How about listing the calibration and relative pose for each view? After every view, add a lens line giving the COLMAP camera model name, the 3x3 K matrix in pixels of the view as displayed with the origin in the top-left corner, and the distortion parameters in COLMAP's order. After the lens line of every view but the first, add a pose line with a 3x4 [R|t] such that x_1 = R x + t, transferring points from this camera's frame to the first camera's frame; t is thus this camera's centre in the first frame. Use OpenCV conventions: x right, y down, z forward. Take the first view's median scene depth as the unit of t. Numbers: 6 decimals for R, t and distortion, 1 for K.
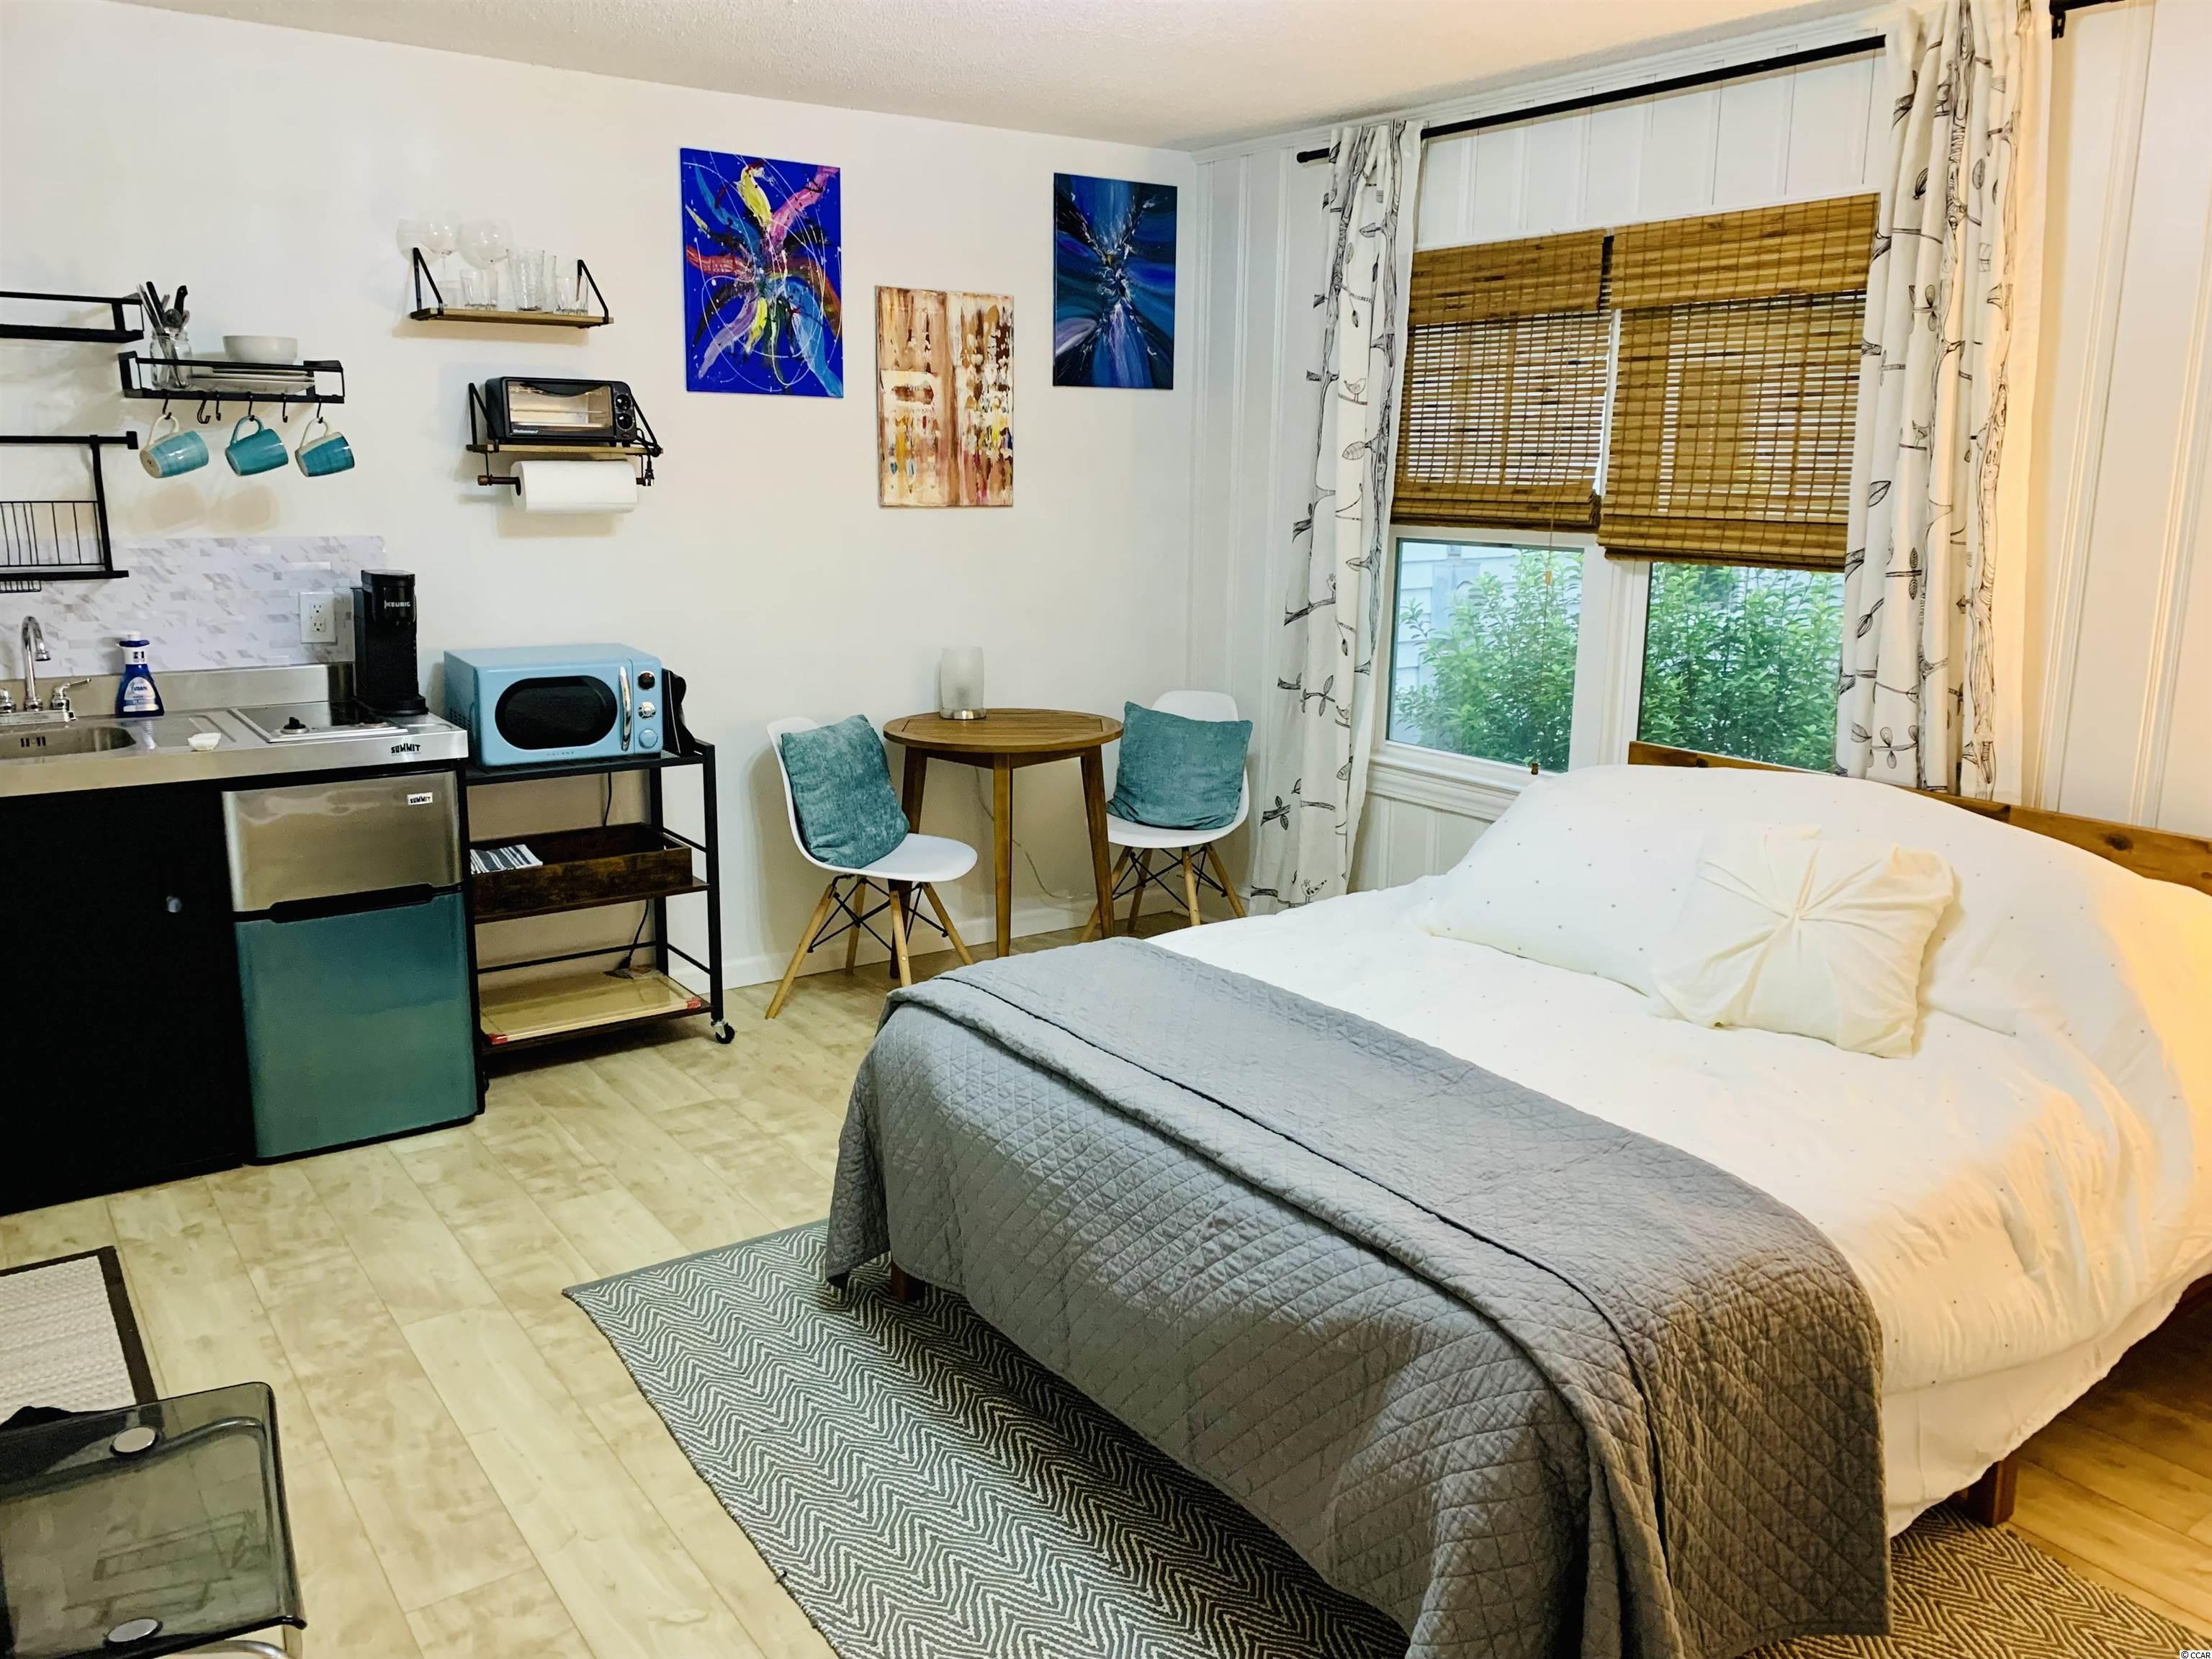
lens RADIAL K [[1701.0, 0, 1103.6], [0, 1701.0, 826.1], [0, 0, 1]] dist [0.012270, -0.025281]
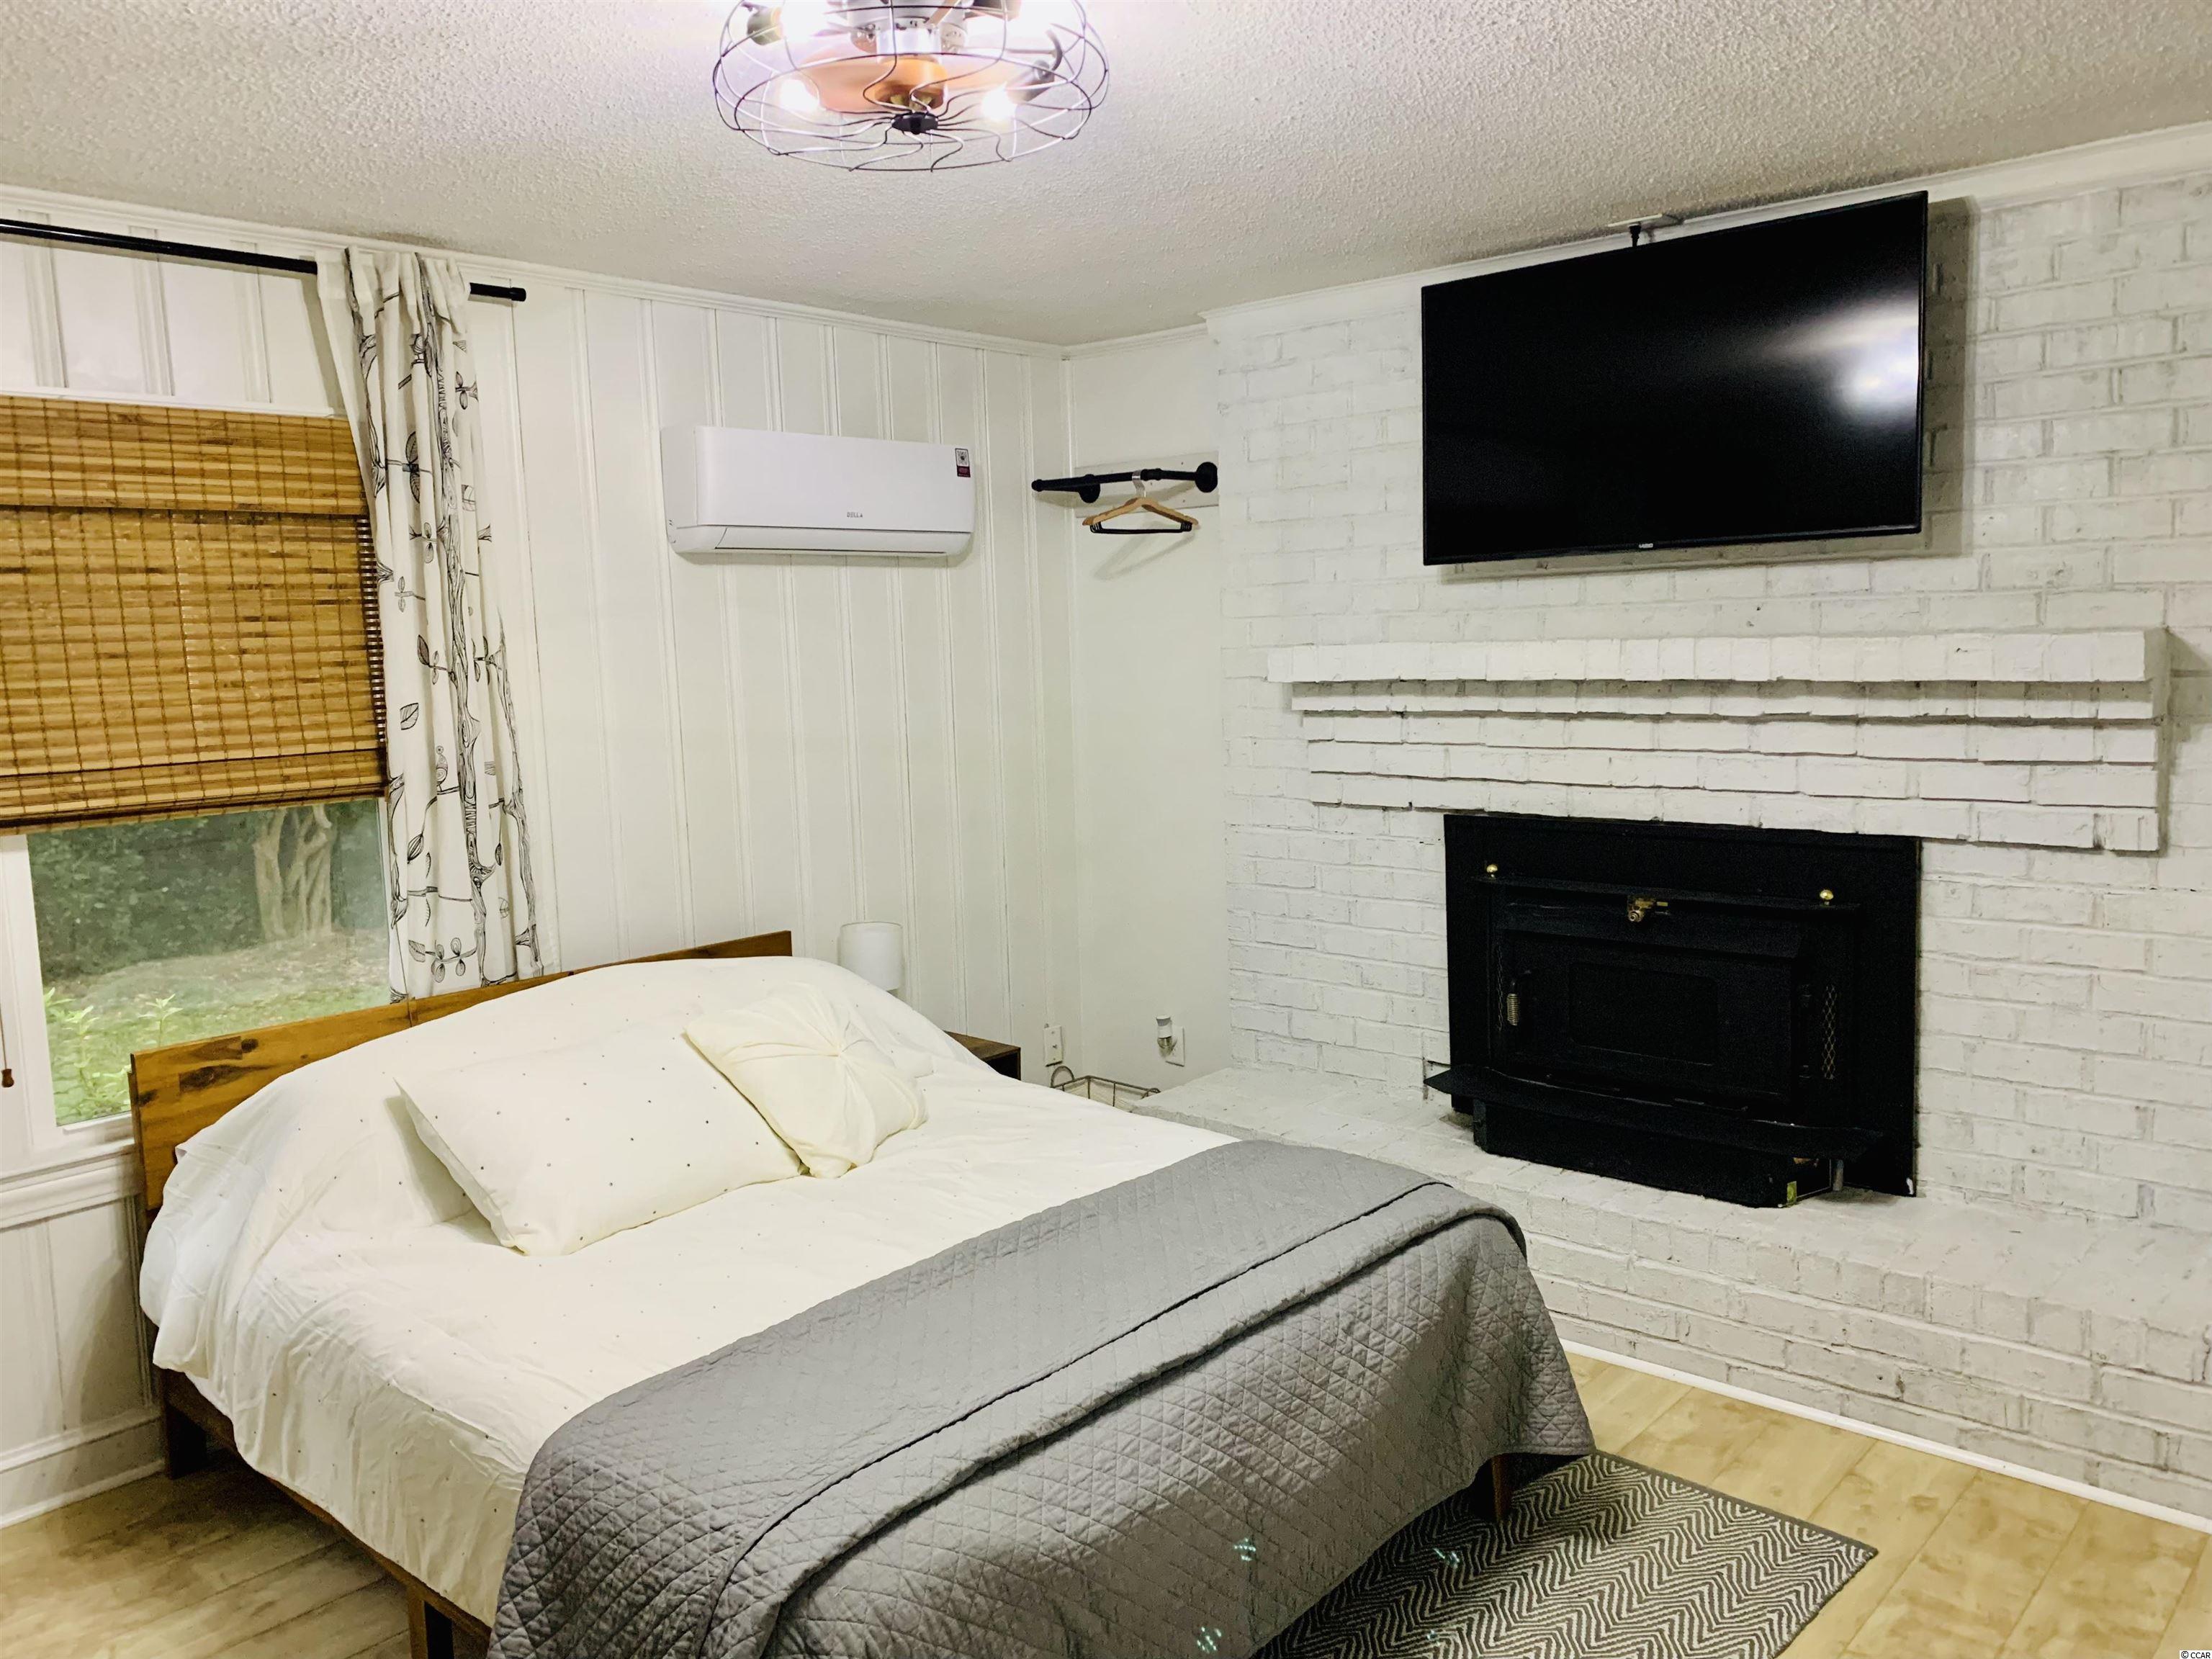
lens RADIAL K [[1701.0, 0, 1101.5], [0, 1701.0, 822.2], [0, 0, 1]] dist [0.012270, -0.025281]
pose [[-0.240019, -0.108376, 0.964700, -0.843824], [0.230708, 0.958909, 0.165126, -0.282641], [-0.942955, 0.262197, -0.205153, 1.142434]]
